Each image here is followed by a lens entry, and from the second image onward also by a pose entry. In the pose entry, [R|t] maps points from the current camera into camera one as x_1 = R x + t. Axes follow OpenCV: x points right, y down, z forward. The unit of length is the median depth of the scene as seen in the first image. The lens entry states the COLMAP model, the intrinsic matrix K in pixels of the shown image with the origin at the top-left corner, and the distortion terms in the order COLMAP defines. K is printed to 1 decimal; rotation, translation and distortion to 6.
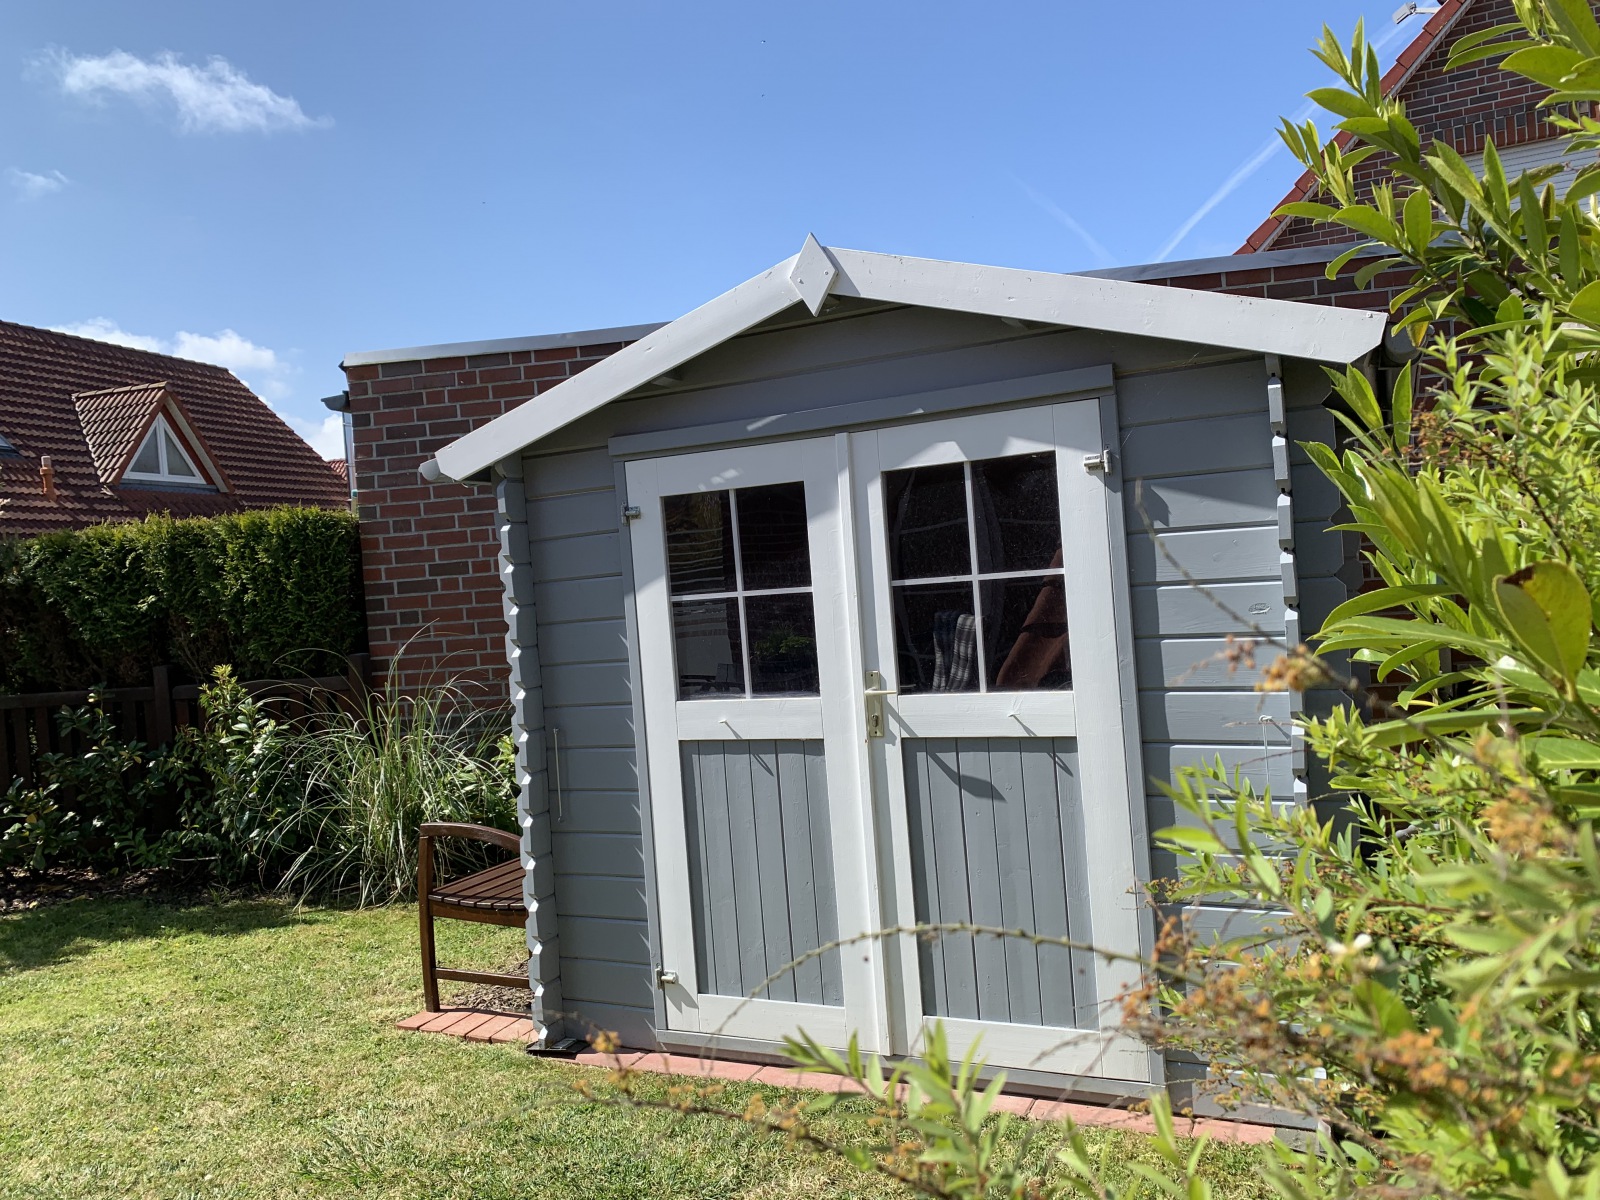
lens RADIAL K [[1197.7, 0, 800.2], [0, 1197.7, 592.0], [0, 0, 1]] dist [0.036986, -0.001558]
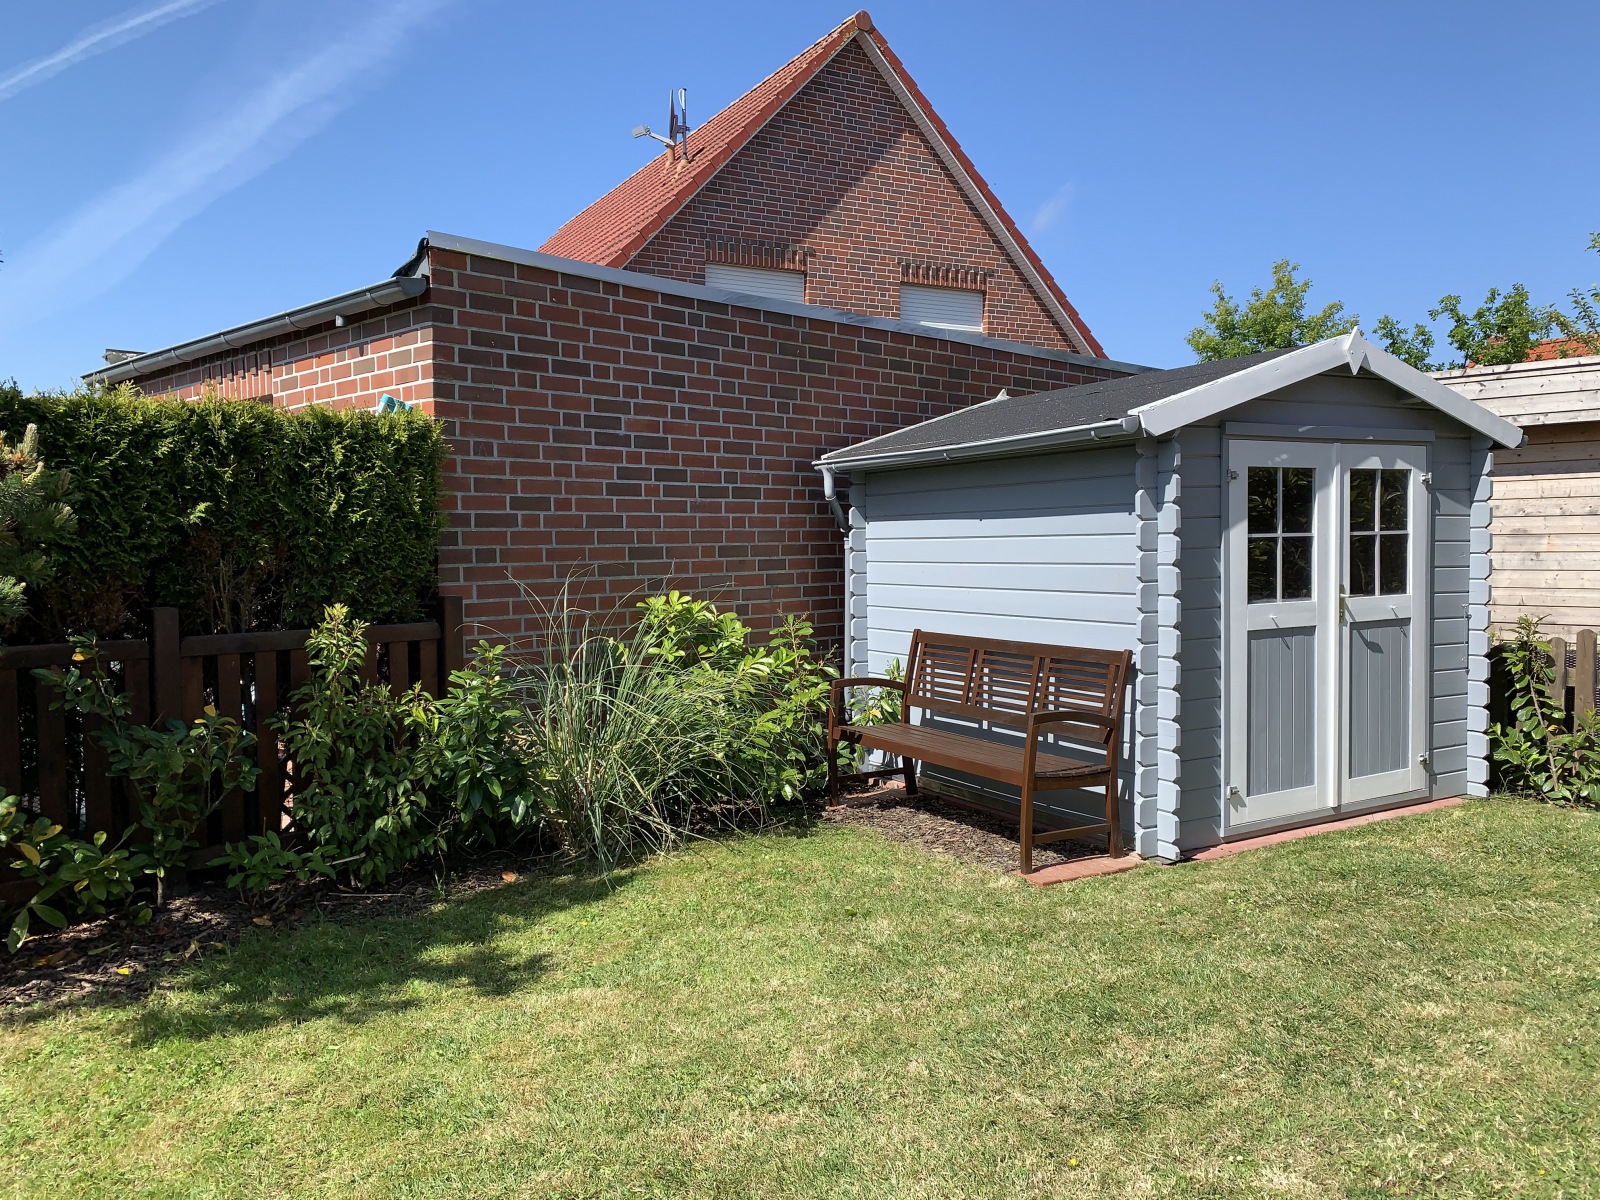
lens RADIAL K [[1216.2, 0, 801.1], [0, 1216.2, 602.5], [0, 0, 1]] dist [0.015211, 0.000067]
pose [[0.572539, 0.023472, 0.819542, -1.705679], [-0.013080, 0.999724, -0.019495, 0.128973], [-0.819773, 0.000442, 0.572688, 0.593636]]
